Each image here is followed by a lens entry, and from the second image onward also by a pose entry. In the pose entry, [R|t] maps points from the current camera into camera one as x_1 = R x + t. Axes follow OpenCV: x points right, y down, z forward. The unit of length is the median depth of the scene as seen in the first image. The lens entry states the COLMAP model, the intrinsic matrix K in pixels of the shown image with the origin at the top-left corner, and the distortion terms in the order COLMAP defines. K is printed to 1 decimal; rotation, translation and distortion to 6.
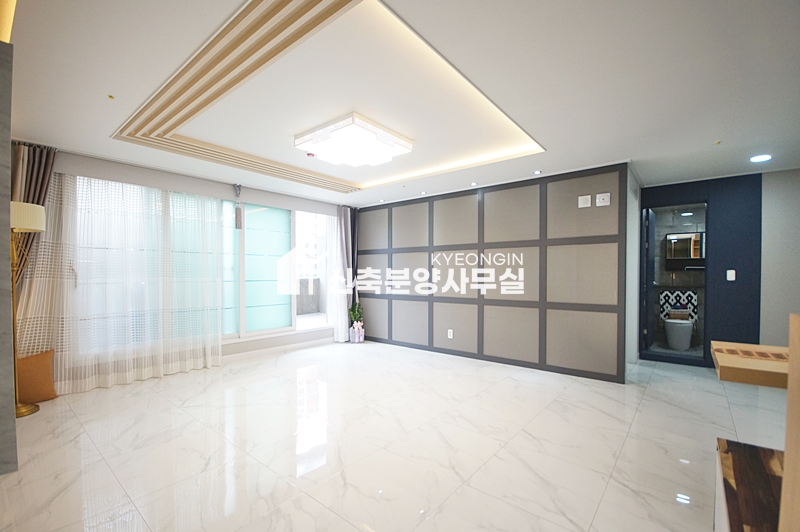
lens RADIAL K [[348.7, 0, 396.7], [0, 348.7, 270.5], [0, 0, 1]] dist [-0.013791, -0.001969]
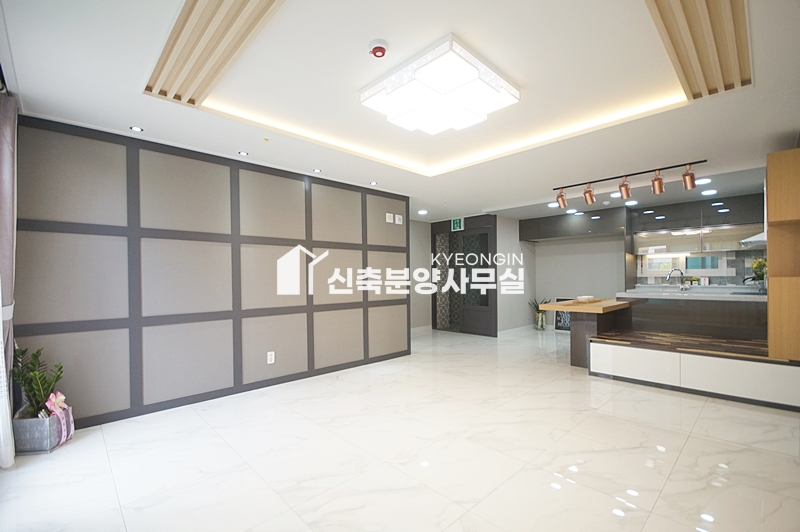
lens RADIAL K [[348.7, 0, 395.6], [0, 348.7, 270.1], [0, 0, 1]] dist [-0.013791, -0.001969]
pose [[0.122989, 0.022047, 0.992163, -0.710787], [0.000232, 0.999753, -0.022244, 0.017983], [-0.992408, 0.002966, 0.122953, 0.836087]]
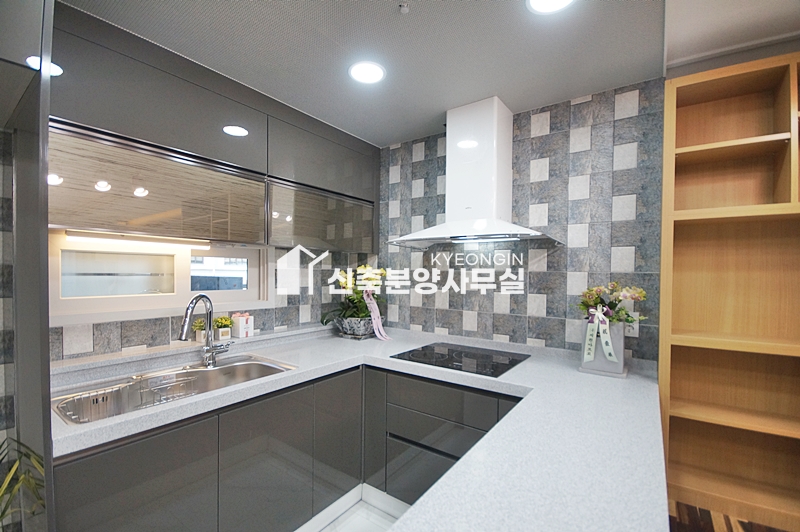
lens RADIAL K [[348.7, 0, 396.9], [0, 348.7, 282.3], [0, 0, 1]] dist [-0.013791, -0.001969]
pose [[-0.997546, -0.009006, -0.069431, 0.662414], [-0.010401, 0.999751, 0.019747, -0.045535], [0.069236, 0.020421, -0.997391, 0.286731]]
